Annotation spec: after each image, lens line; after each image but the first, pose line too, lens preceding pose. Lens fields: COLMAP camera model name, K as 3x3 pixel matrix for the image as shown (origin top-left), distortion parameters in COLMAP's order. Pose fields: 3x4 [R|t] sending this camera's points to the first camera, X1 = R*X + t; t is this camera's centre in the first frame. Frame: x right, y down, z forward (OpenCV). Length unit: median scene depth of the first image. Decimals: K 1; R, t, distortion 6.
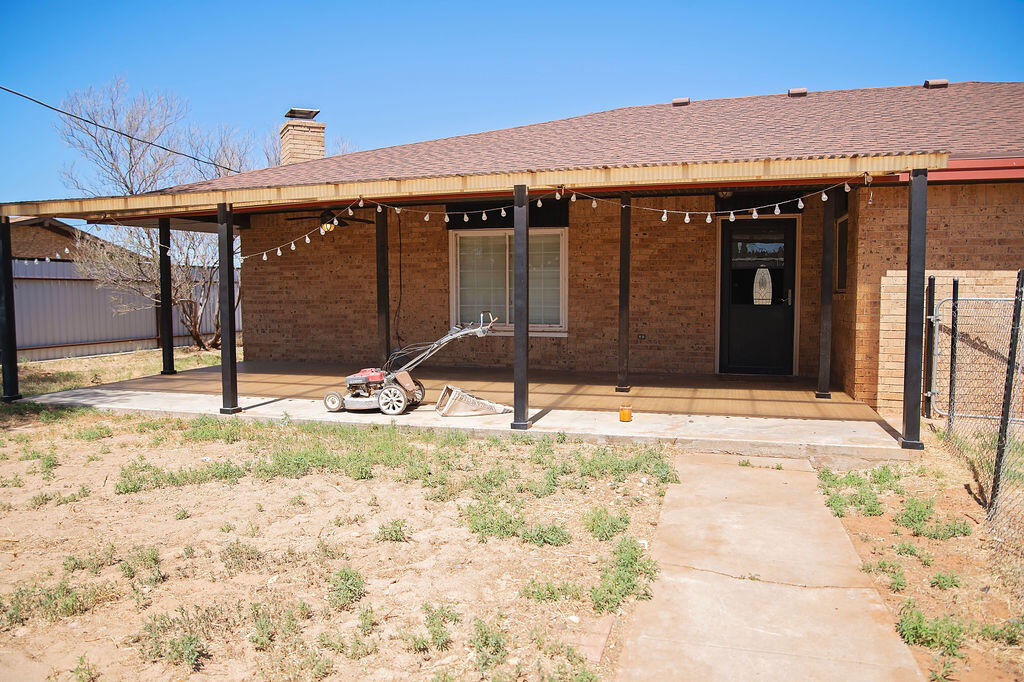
lens RADIAL K [[714.7, 0, 495.5], [0, 714.7, 343.6], [0, 0, 1]] dist [-0.099073, 0.076941]
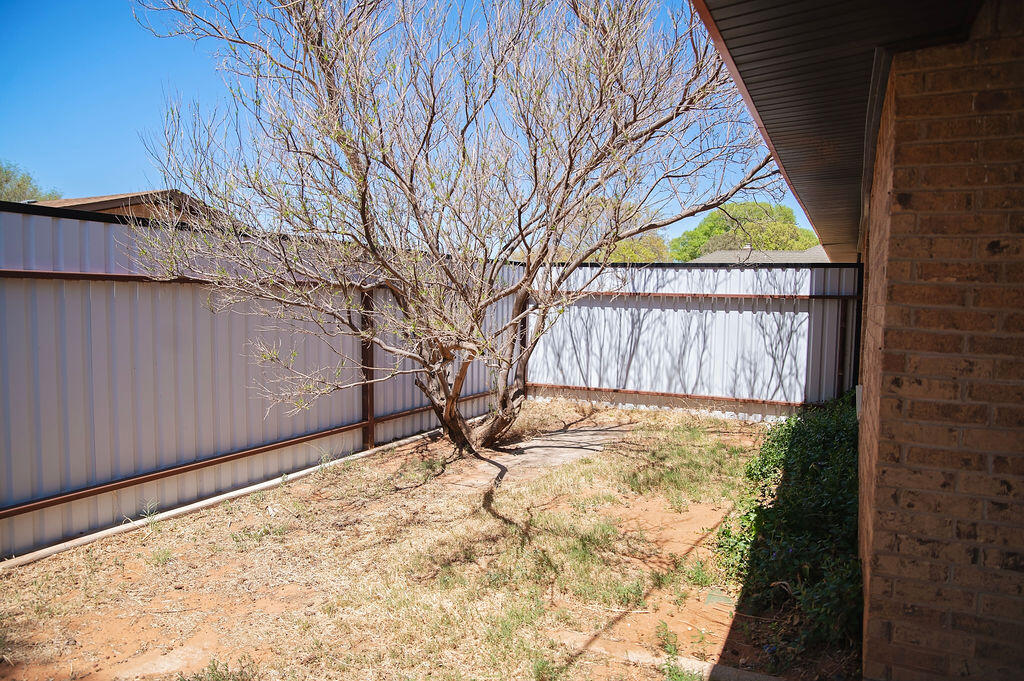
lens RADIAL K [[720.7, 0, 516.9], [0, 720.7, 343.5], [0, 0, 1]] dist [-0.107869, 0.079951]
pose [[0.989309, 0.032521, -0.142162, -1.251886], [-0.033611, 0.999421, -0.005274, -0.209175], [0.141908, 0.009996, 0.989829, 2.226392]]
